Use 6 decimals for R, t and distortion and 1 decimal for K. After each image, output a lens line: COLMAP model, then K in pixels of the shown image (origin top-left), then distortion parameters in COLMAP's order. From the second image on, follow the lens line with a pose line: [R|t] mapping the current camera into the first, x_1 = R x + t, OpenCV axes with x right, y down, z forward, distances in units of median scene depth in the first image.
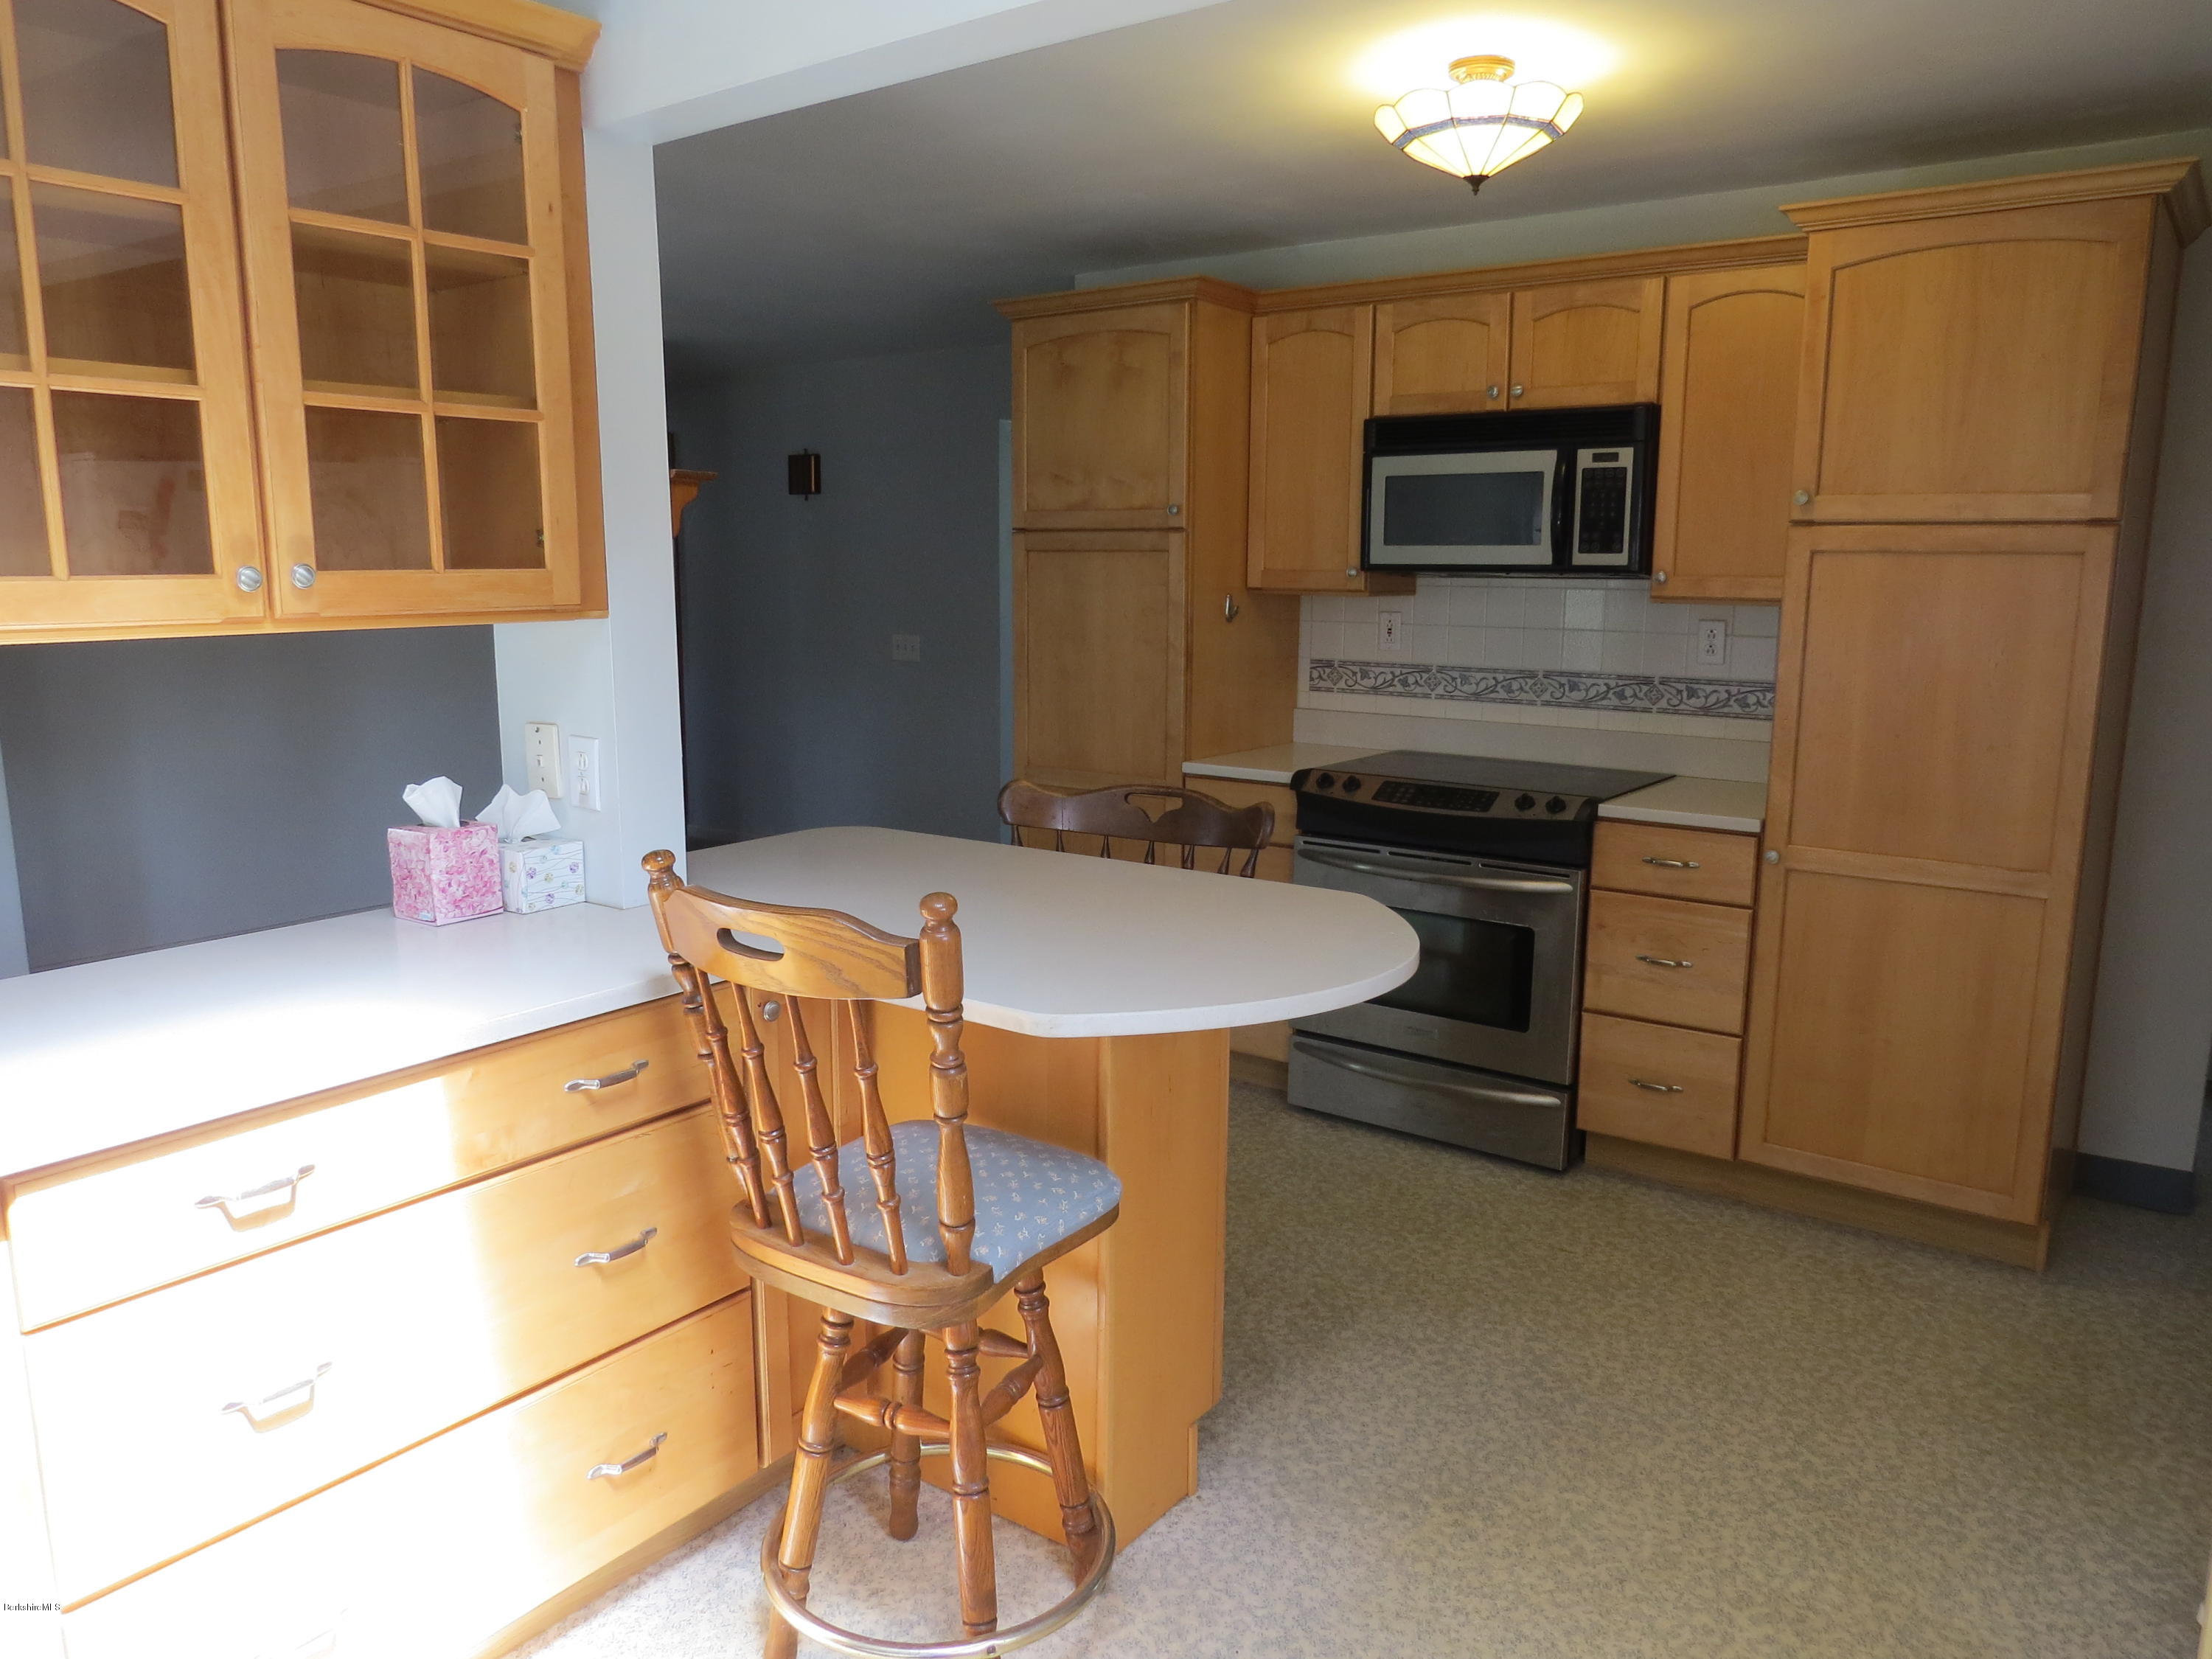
lens RADIAL K [[1572.8, 0, 1106.5], [0, 1572.8, 827.5], [0, 0, 1]] dist [-0.037576, 0.023507]
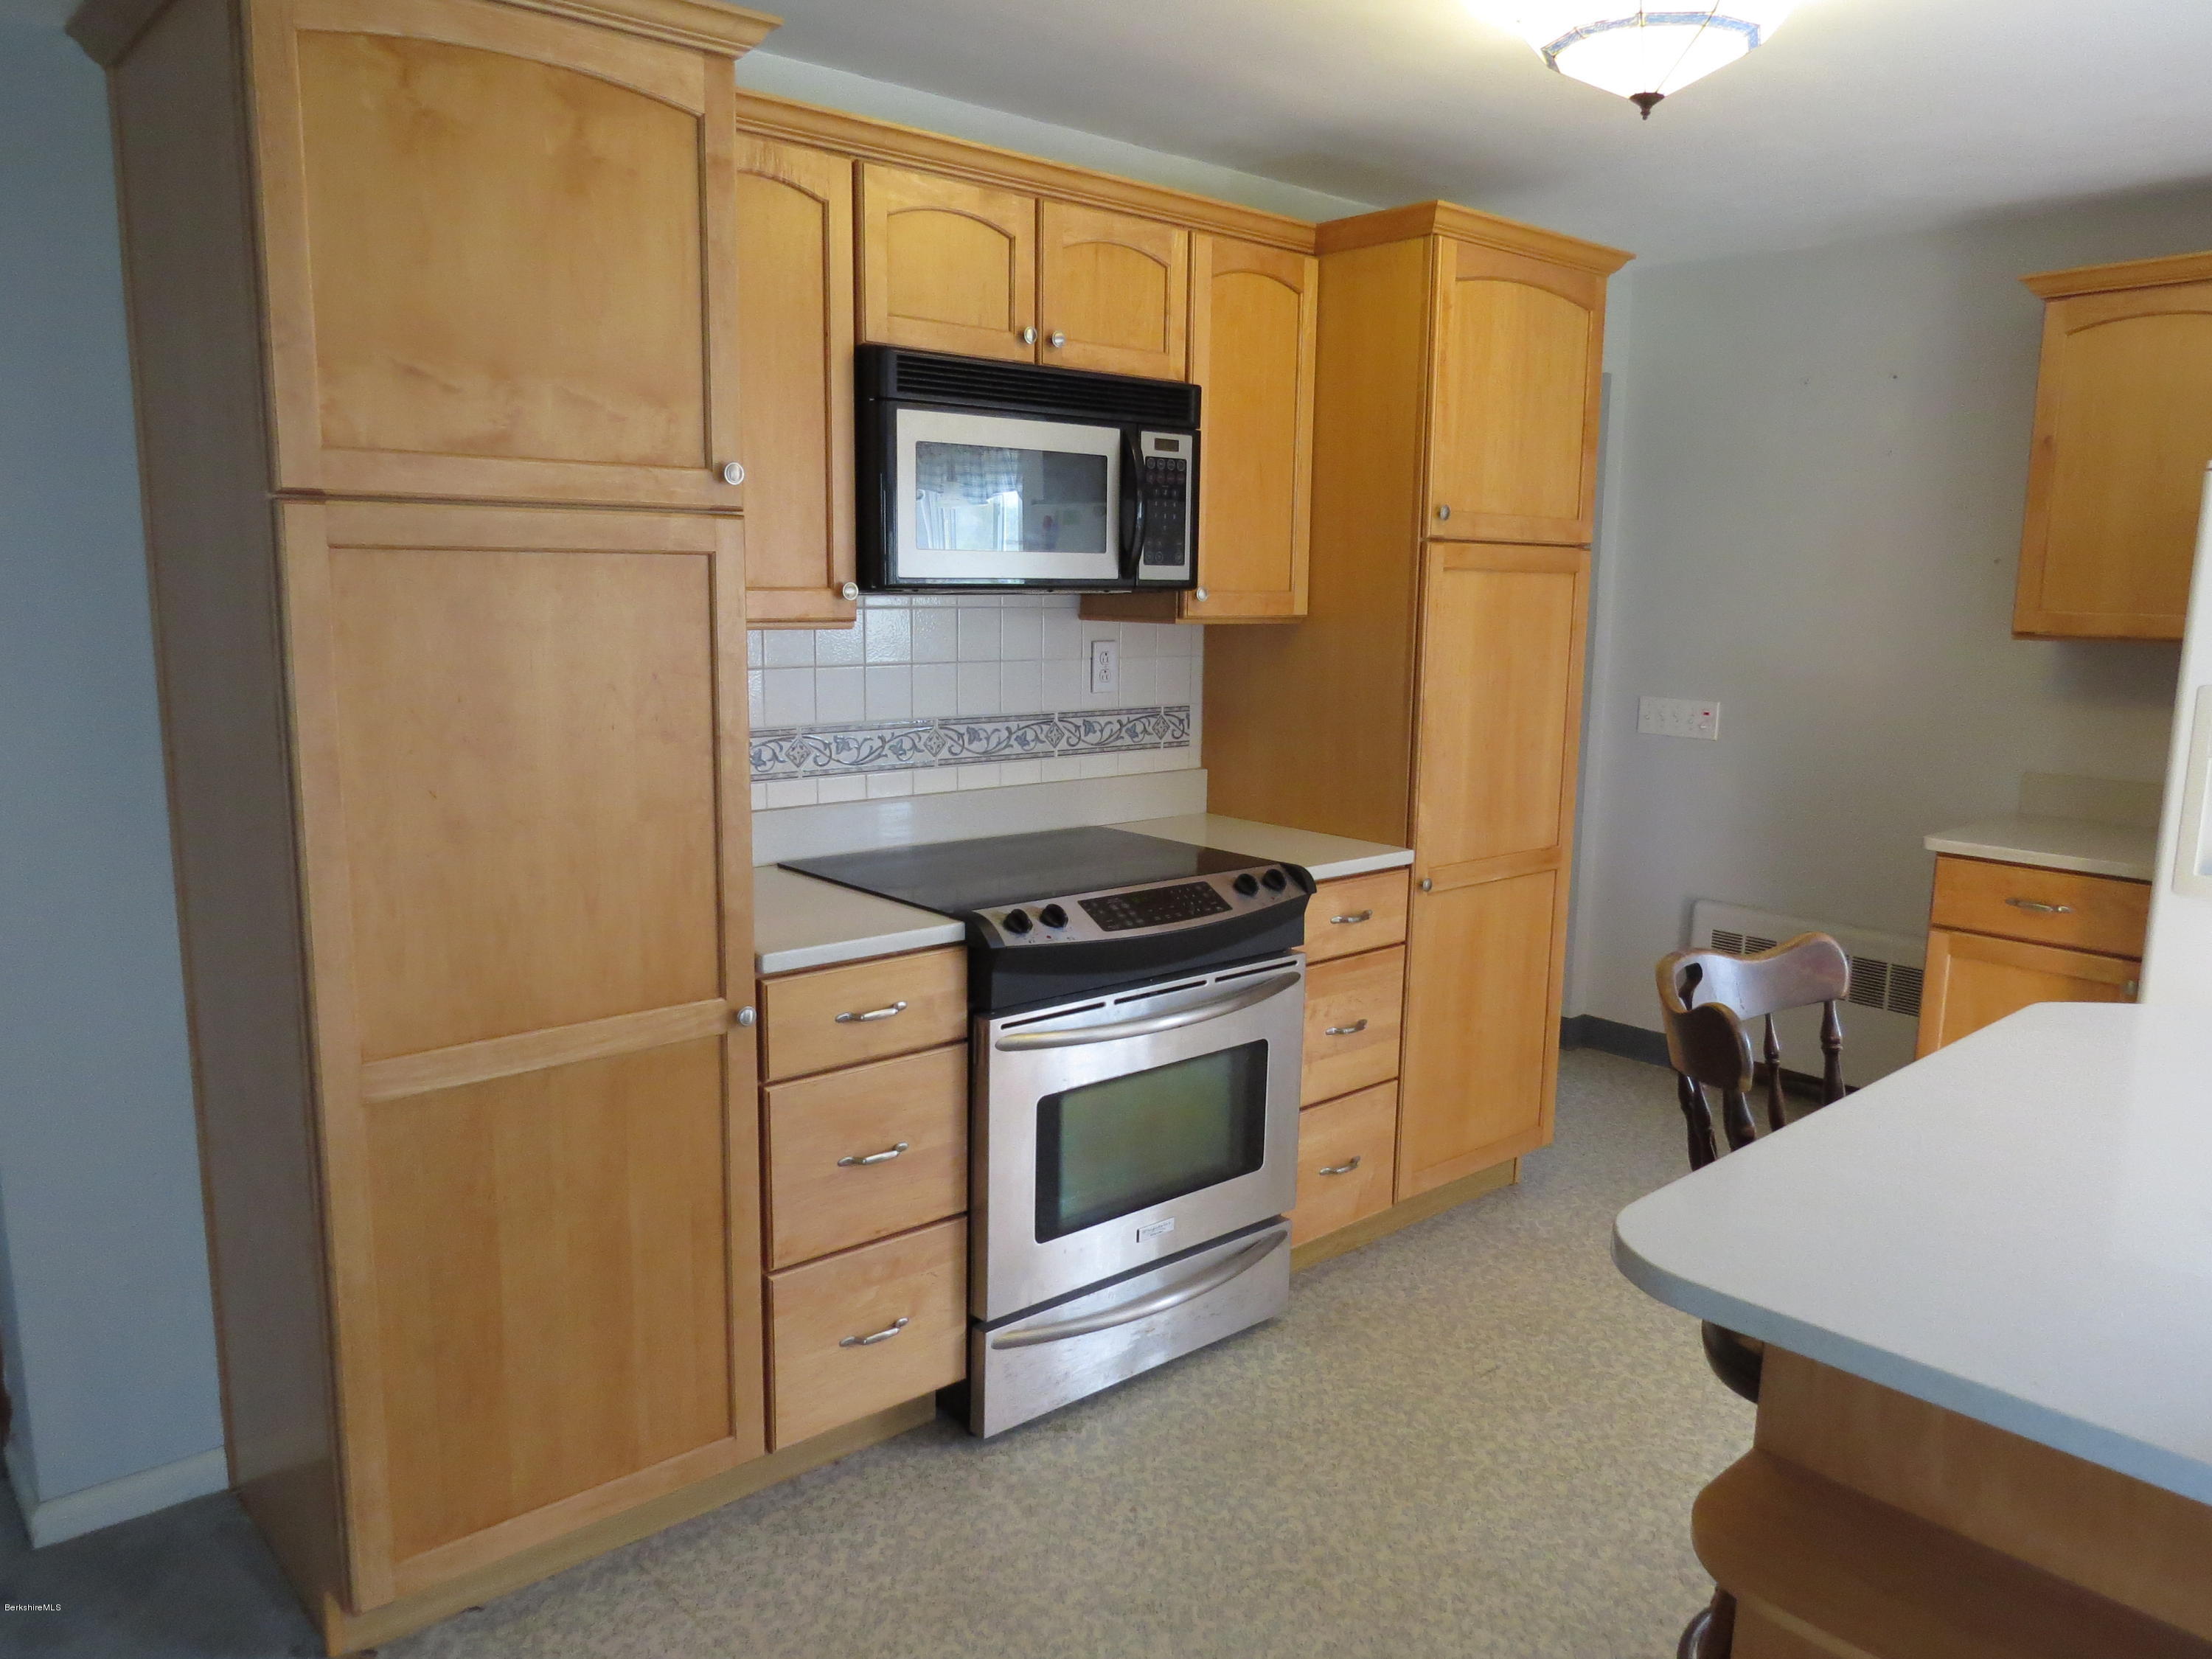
lens RADIAL K [[1572.8, 0, 1051.3], [0, 1572.8, 815.7], [0, 0, 1]] dist [-0.037576, 0.023507]
pose [[0.204053, -0.141567, 0.968670, -0.472496], [0.160965, 0.980873, 0.109443, -0.137692], [-0.965636, 0.133590, 0.222938, 0.844944]]
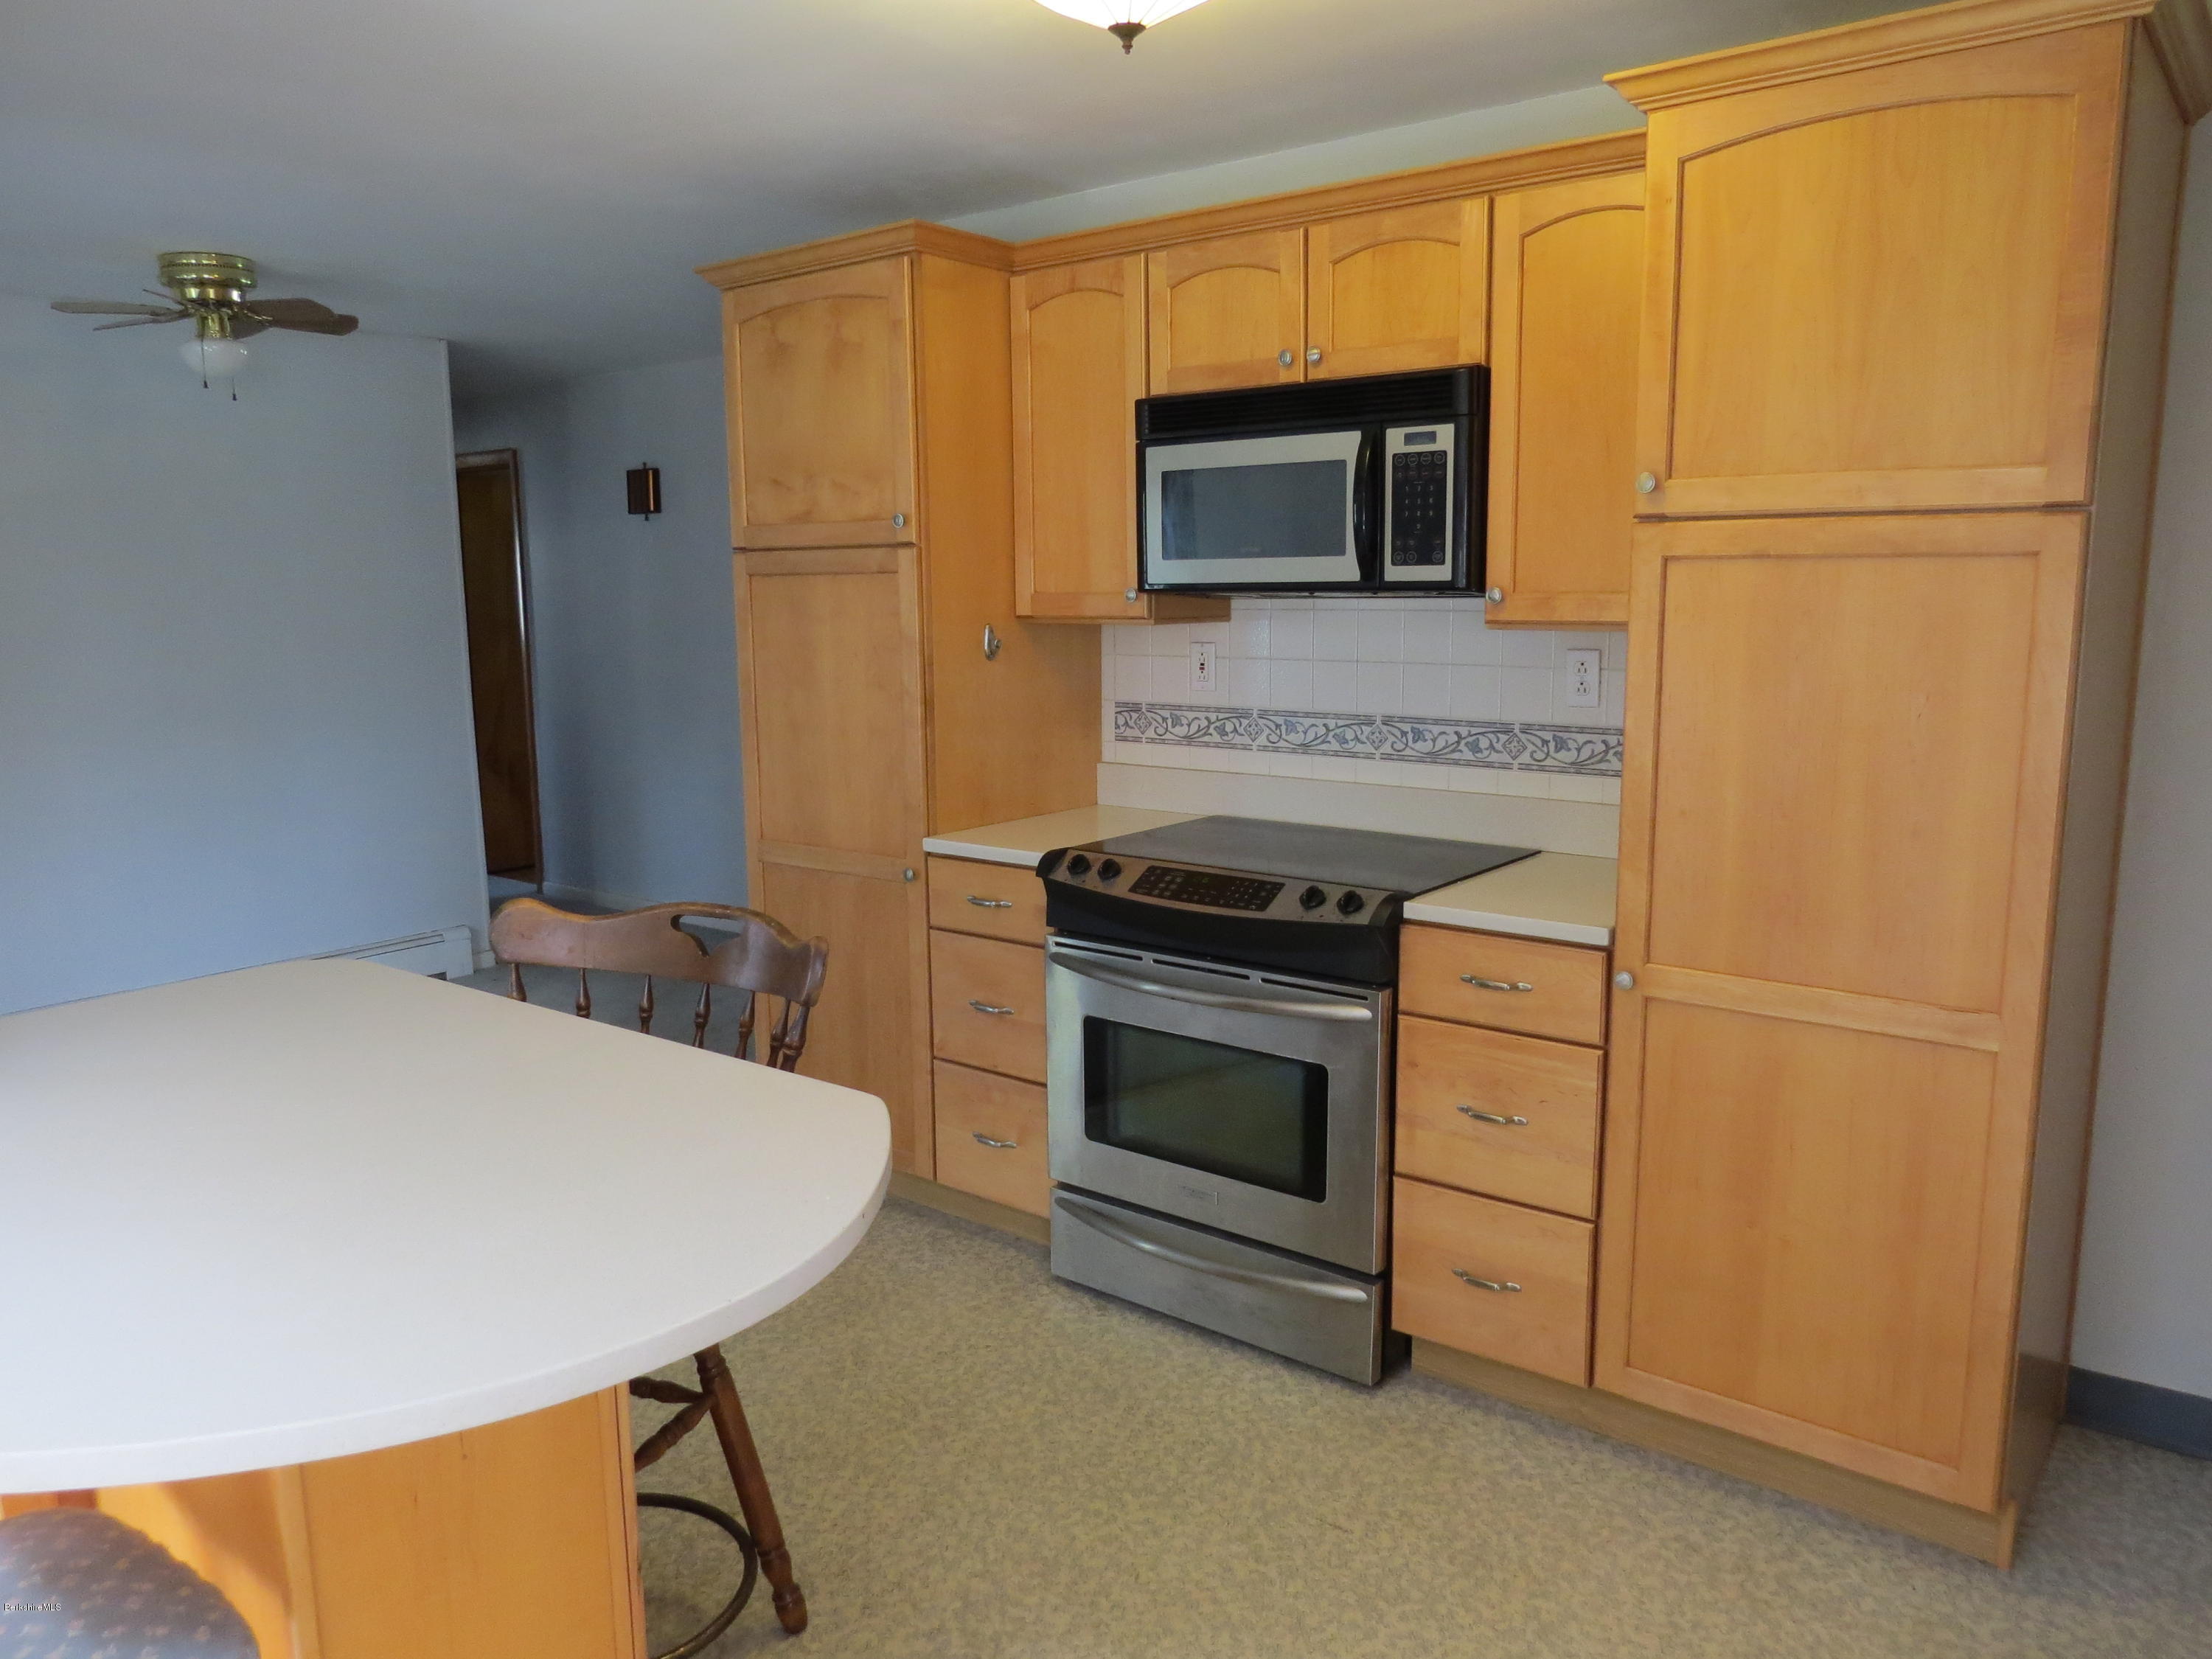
lens RADIAL K [[1572.8, 0, 1108.1], [0, 1572.8, 833.8], [0, 0, 1]] dist [-0.037576, 0.023507]
pose [[0.999810, -0.014281, -0.013262, 0.164163], [0.014182, 0.999871, -0.007532, -0.039205], [0.013368, 0.007342, 0.999884, 0.225688]]
